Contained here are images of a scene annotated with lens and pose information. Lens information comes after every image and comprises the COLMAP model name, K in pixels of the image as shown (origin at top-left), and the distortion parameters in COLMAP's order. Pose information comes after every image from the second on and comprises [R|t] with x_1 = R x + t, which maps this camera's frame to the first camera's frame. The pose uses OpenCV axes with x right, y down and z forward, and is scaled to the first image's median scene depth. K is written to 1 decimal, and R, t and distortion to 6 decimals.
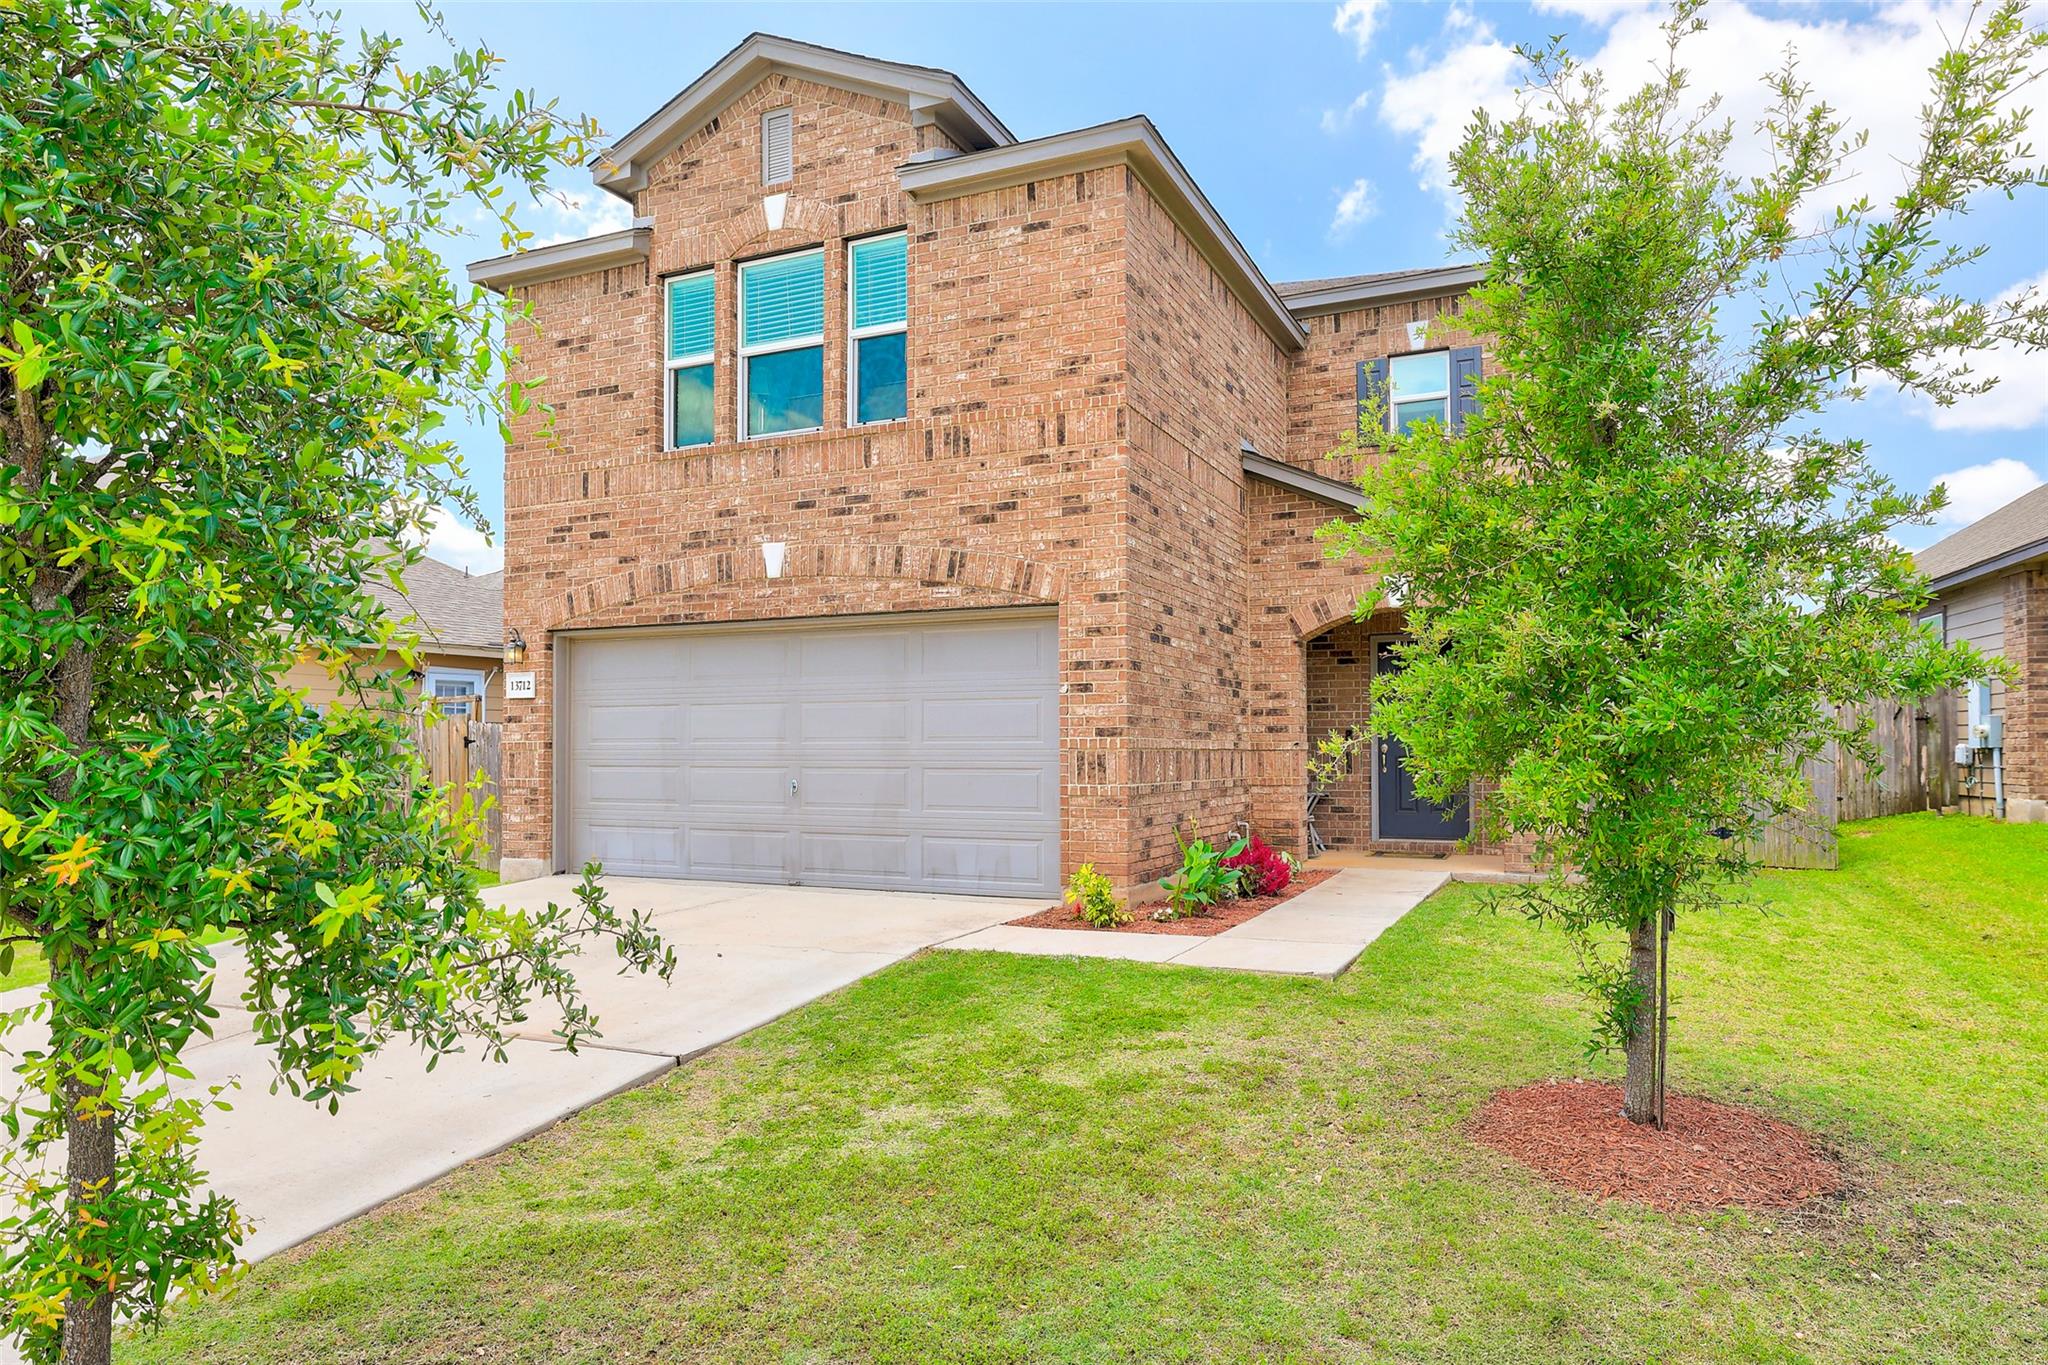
lens RADIAL K [[1251.1, 0, 1018.6], [0, 1251.1, 693.4], [0, 0, 1]] dist [0.000049, -0.000054]
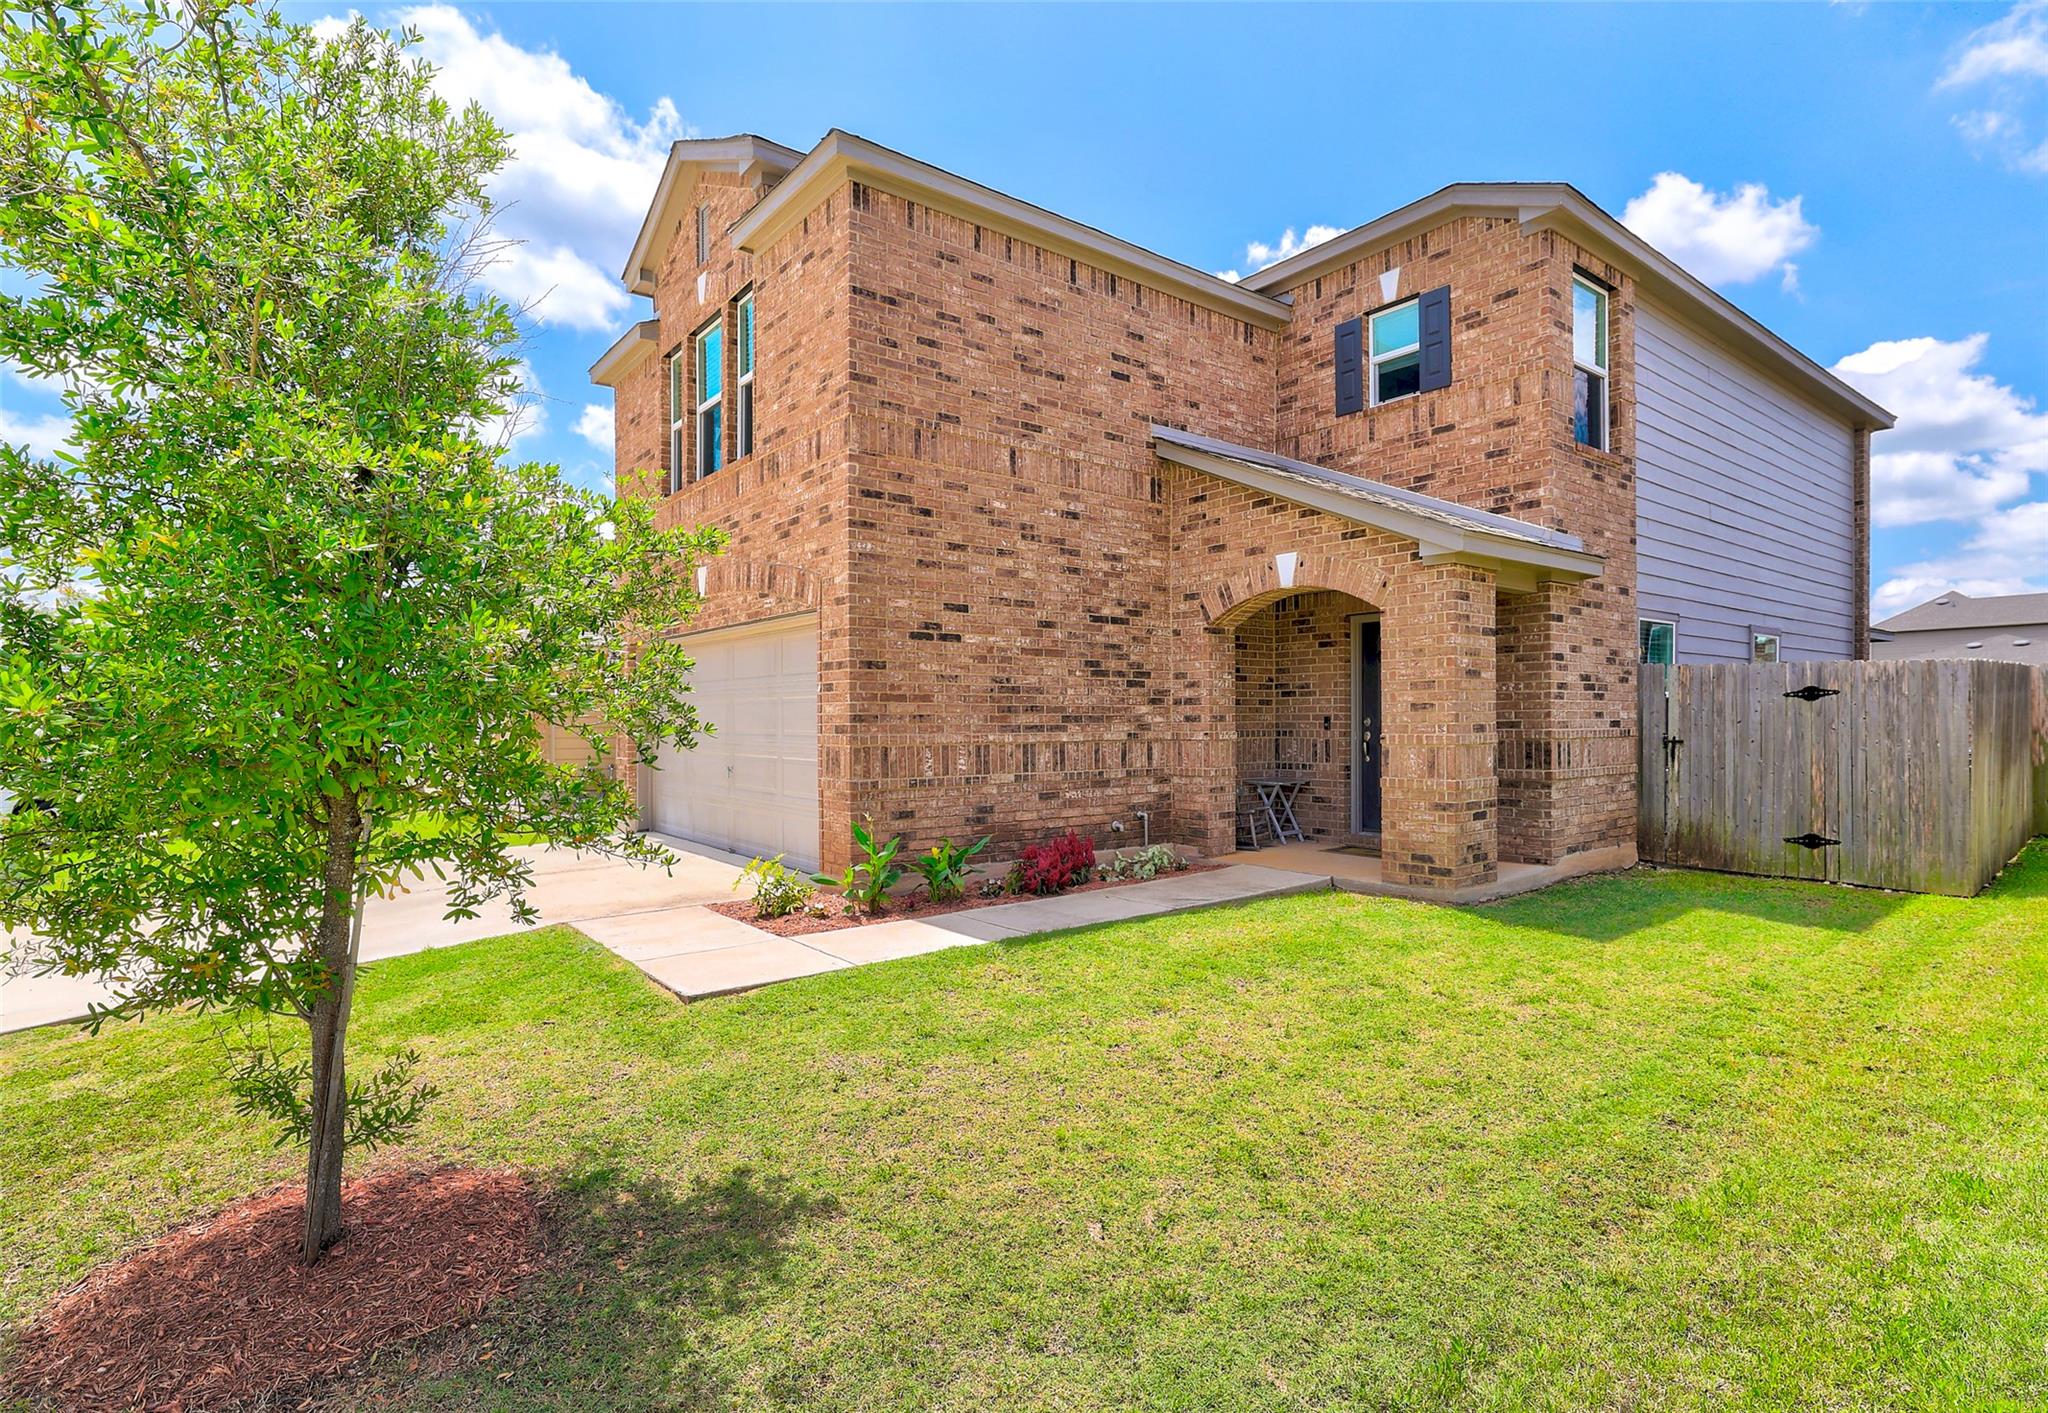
lens RADIAL K [[1017.0, 0, 1029.0], [0, 1017.0, 704.9], [0, 0, 1]] dist [-0.020436, -0.000222]
pose [[0.897920, -0.009804, -0.440049, 0.442093], [0.024159, 0.999343, 0.027031, -0.006737], [0.439495, -0.034903, 0.897567, 0.228244]]
